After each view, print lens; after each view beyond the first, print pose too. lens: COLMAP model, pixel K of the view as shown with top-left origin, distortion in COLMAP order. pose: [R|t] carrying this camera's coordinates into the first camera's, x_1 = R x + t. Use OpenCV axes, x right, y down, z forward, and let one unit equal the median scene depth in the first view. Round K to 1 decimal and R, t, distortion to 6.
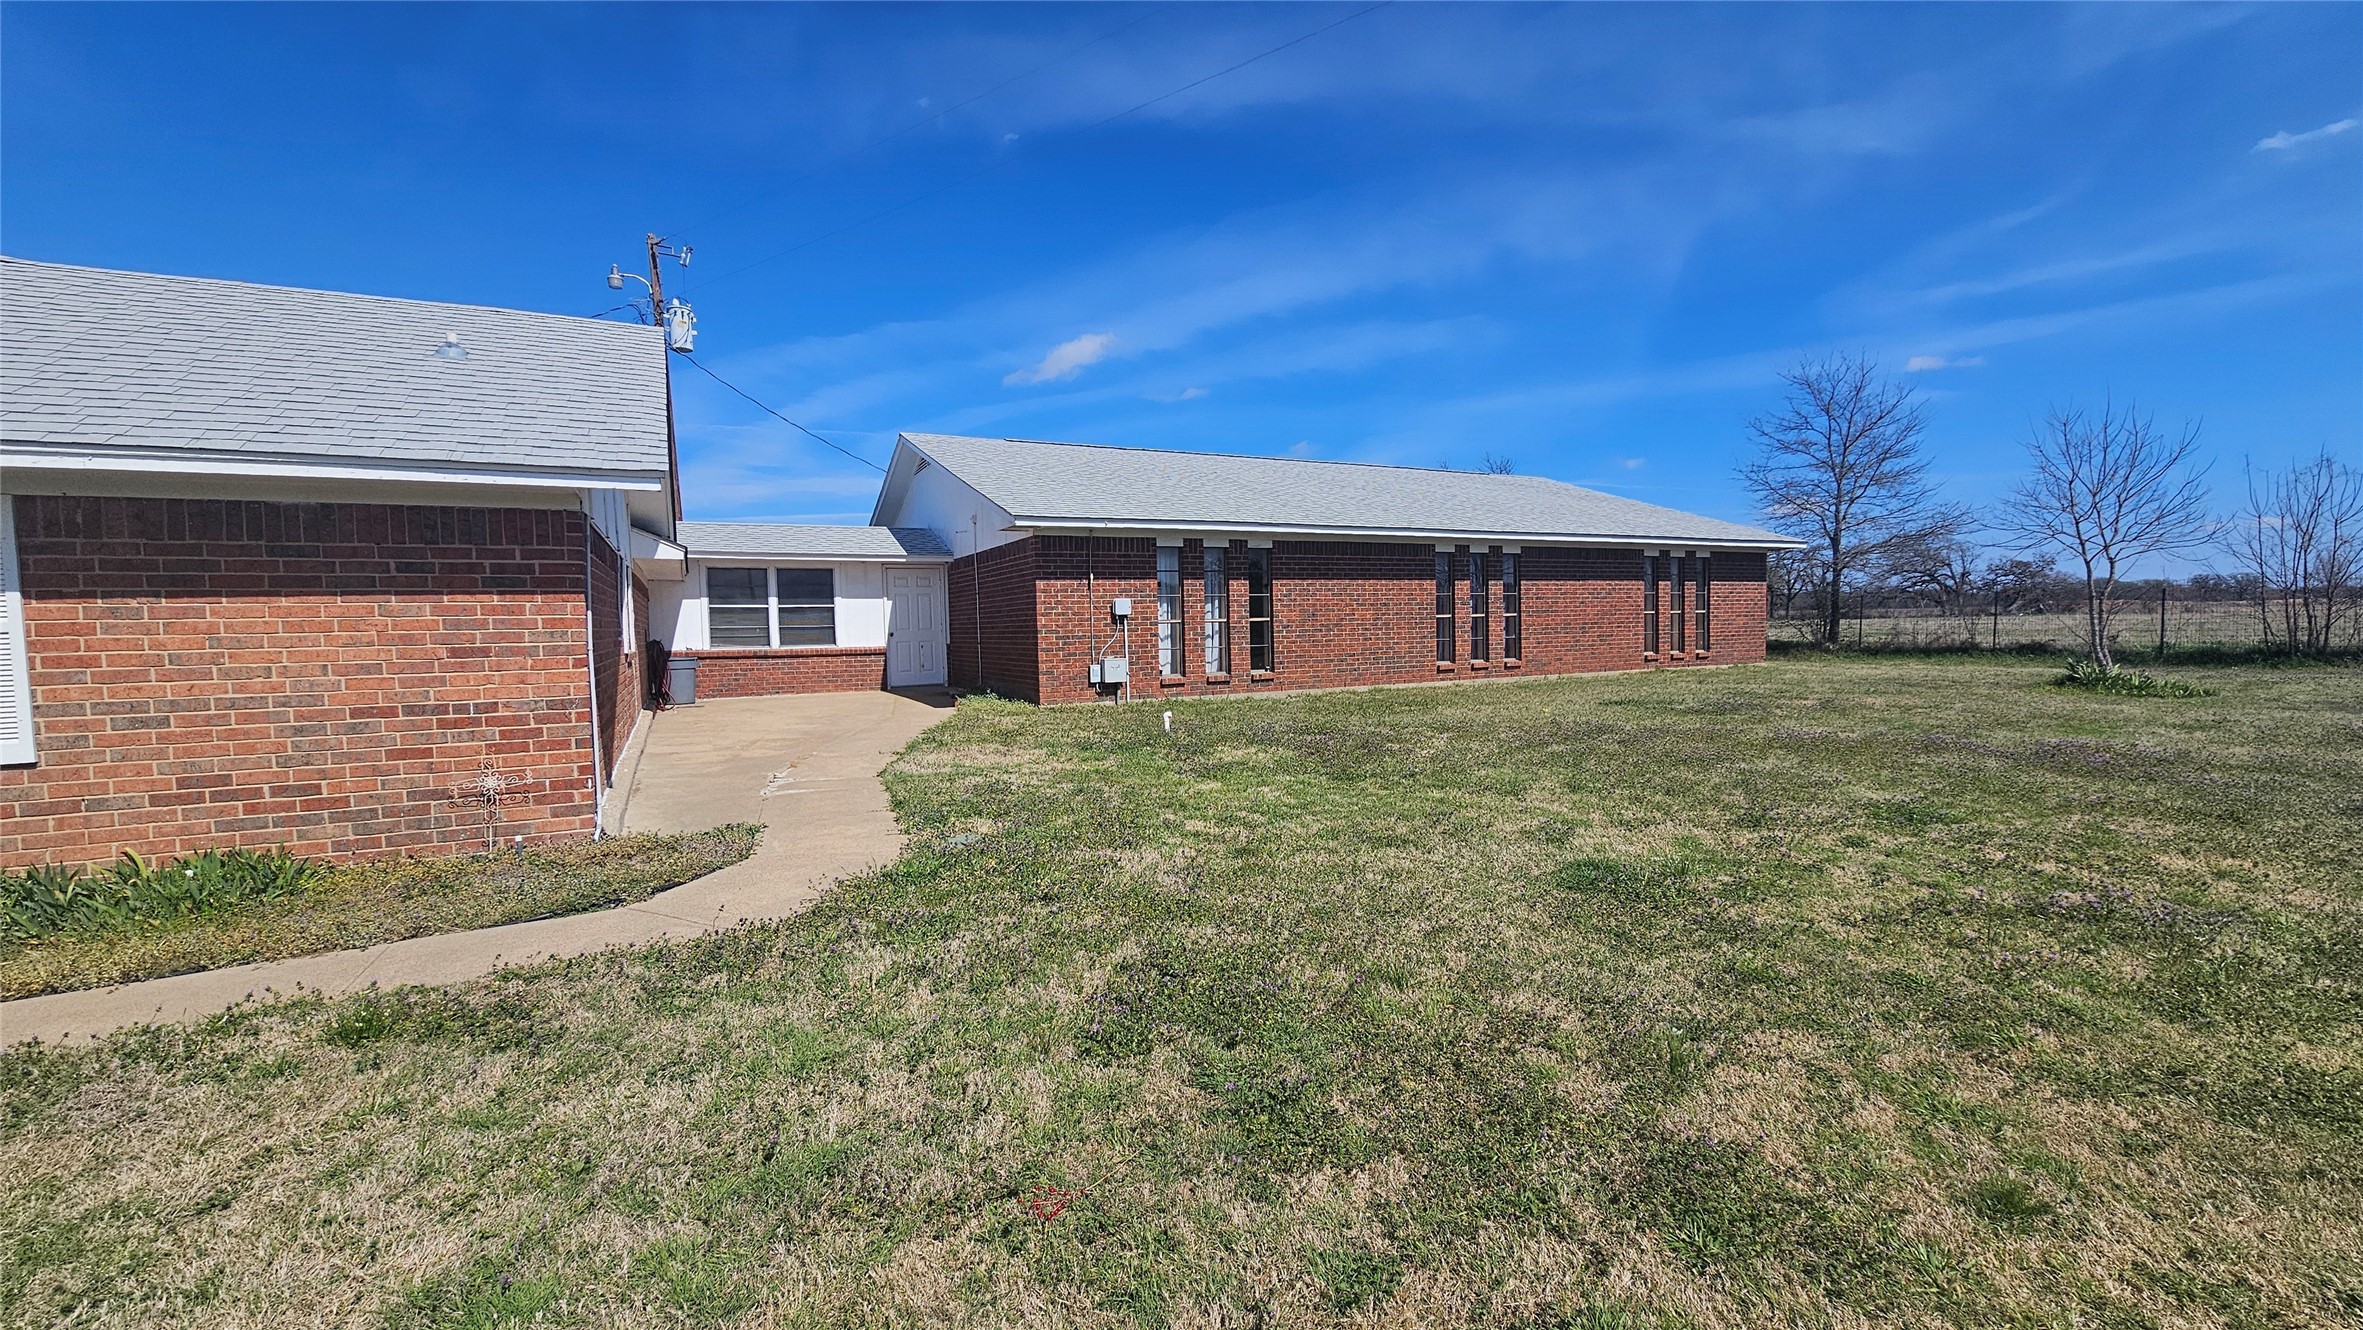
lens RADIAL K [[975.8, 0, 1180.2], [0, 975.8, 656.7], [0, 0, 1]] dist [-0.008085, -0.000698]
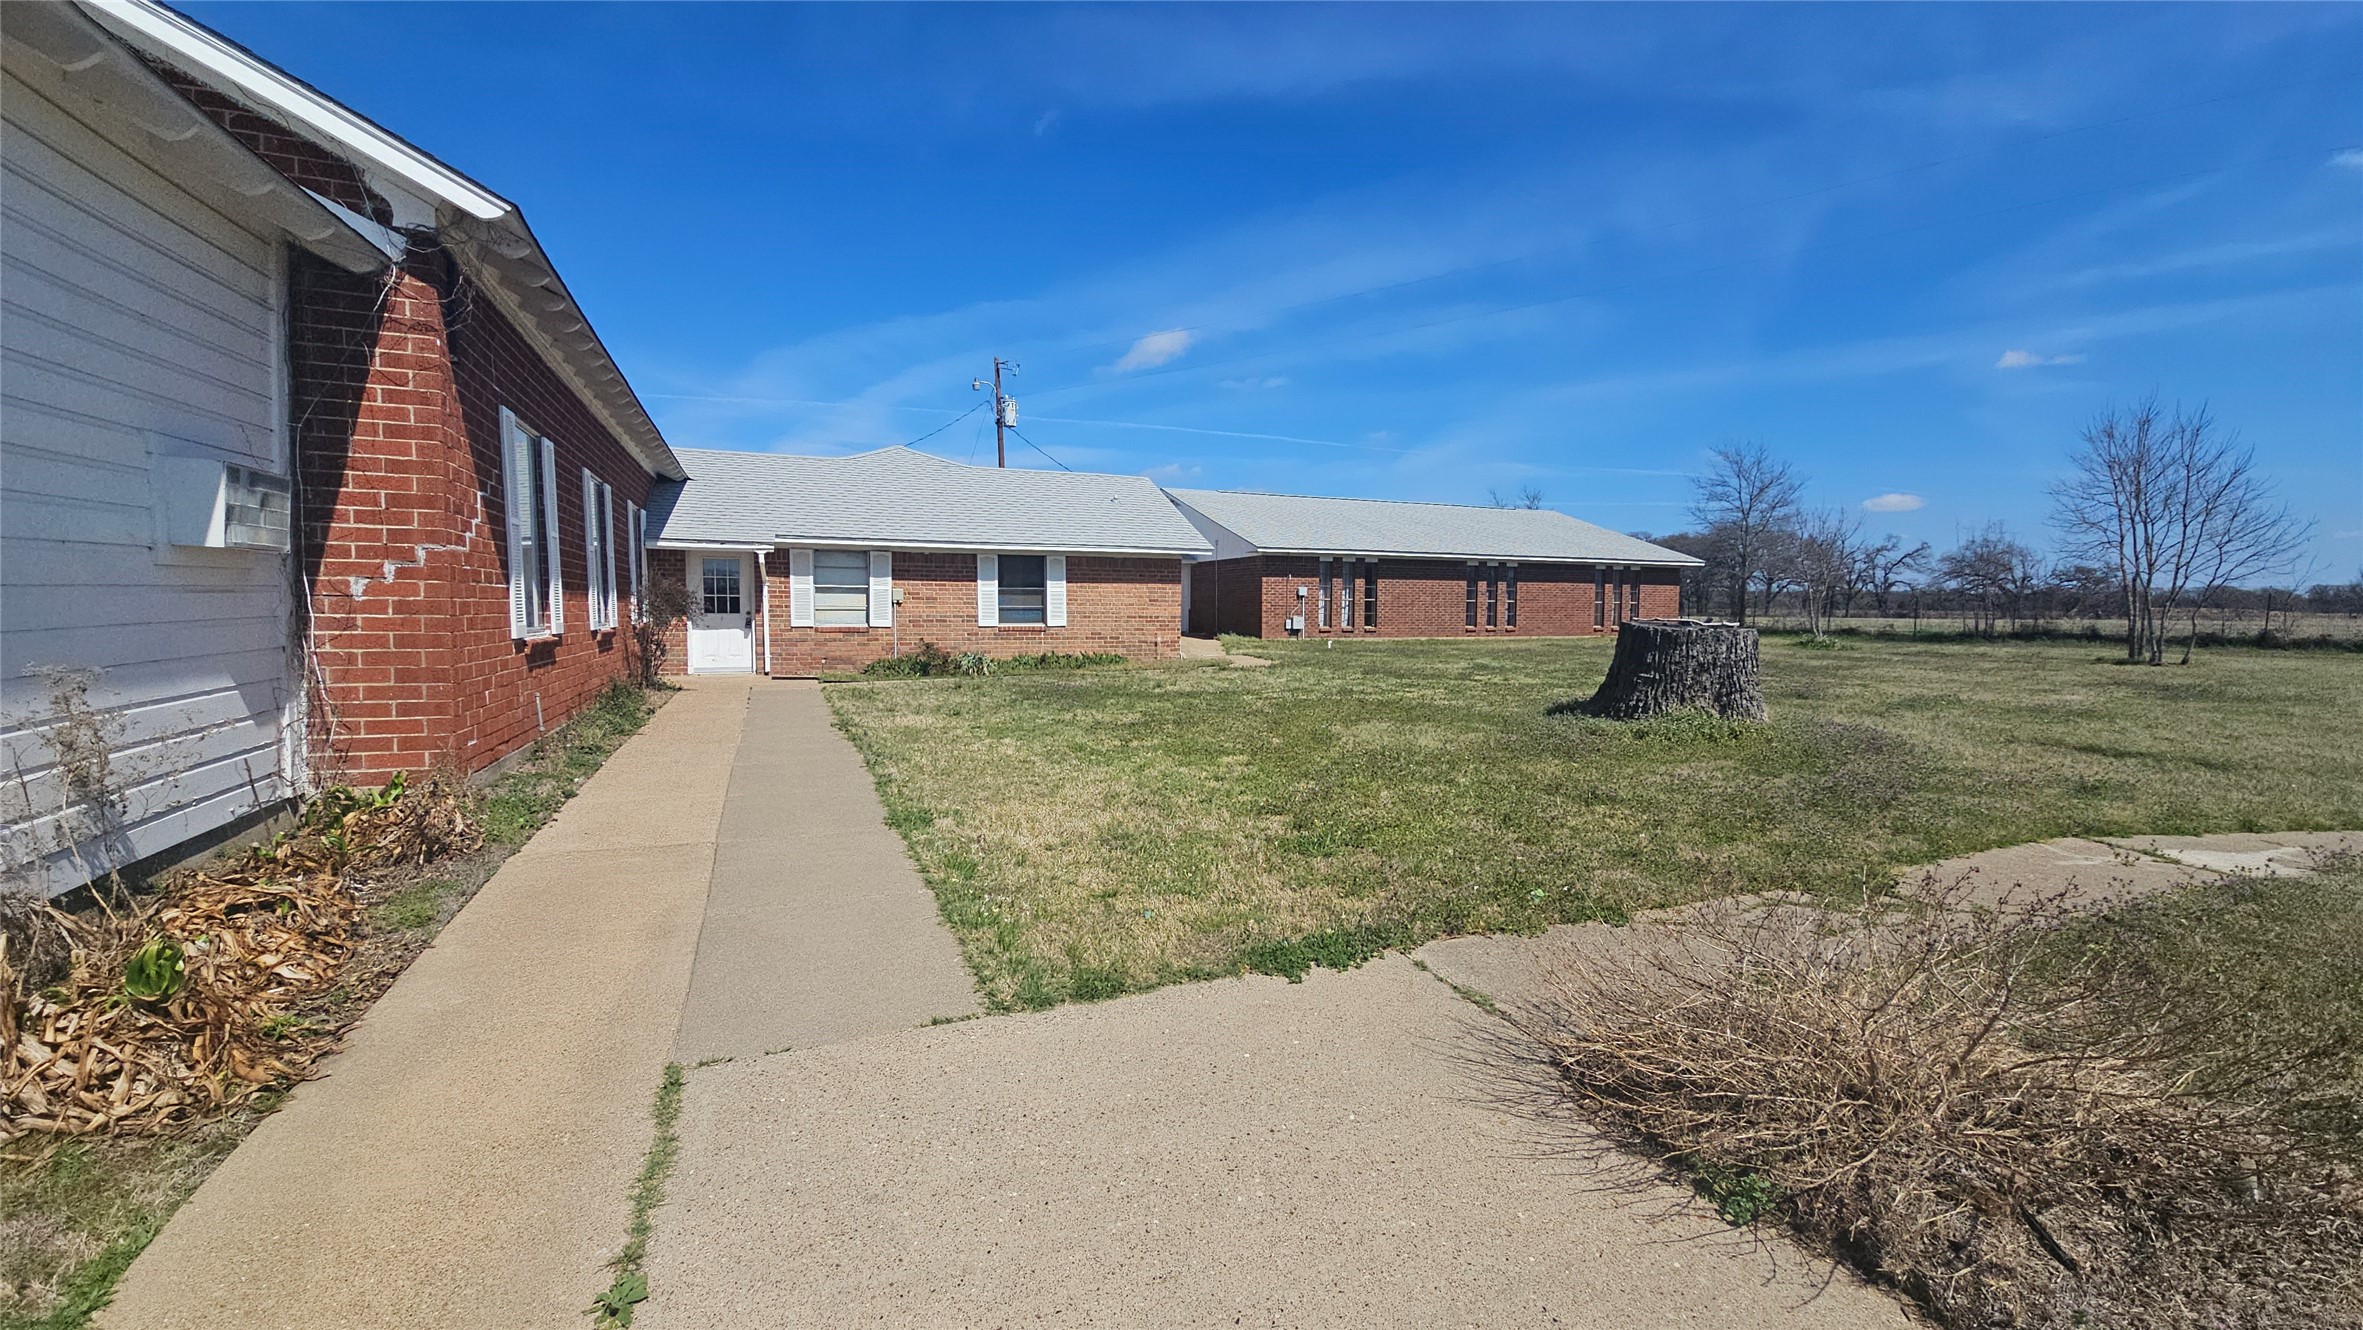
lens RADIAL K [[975.8, 0, 1164.3], [0, 975.8, 720.1], [0, 0, 1]] dist [-0.008085, -0.000698]
pose [[0.995450, 0.036293, -0.088104, -0.131362], [-0.028999, 0.996153, 0.082695, 0.046428], [0.090766, -0.079764, 0.992673, -0.879273]]
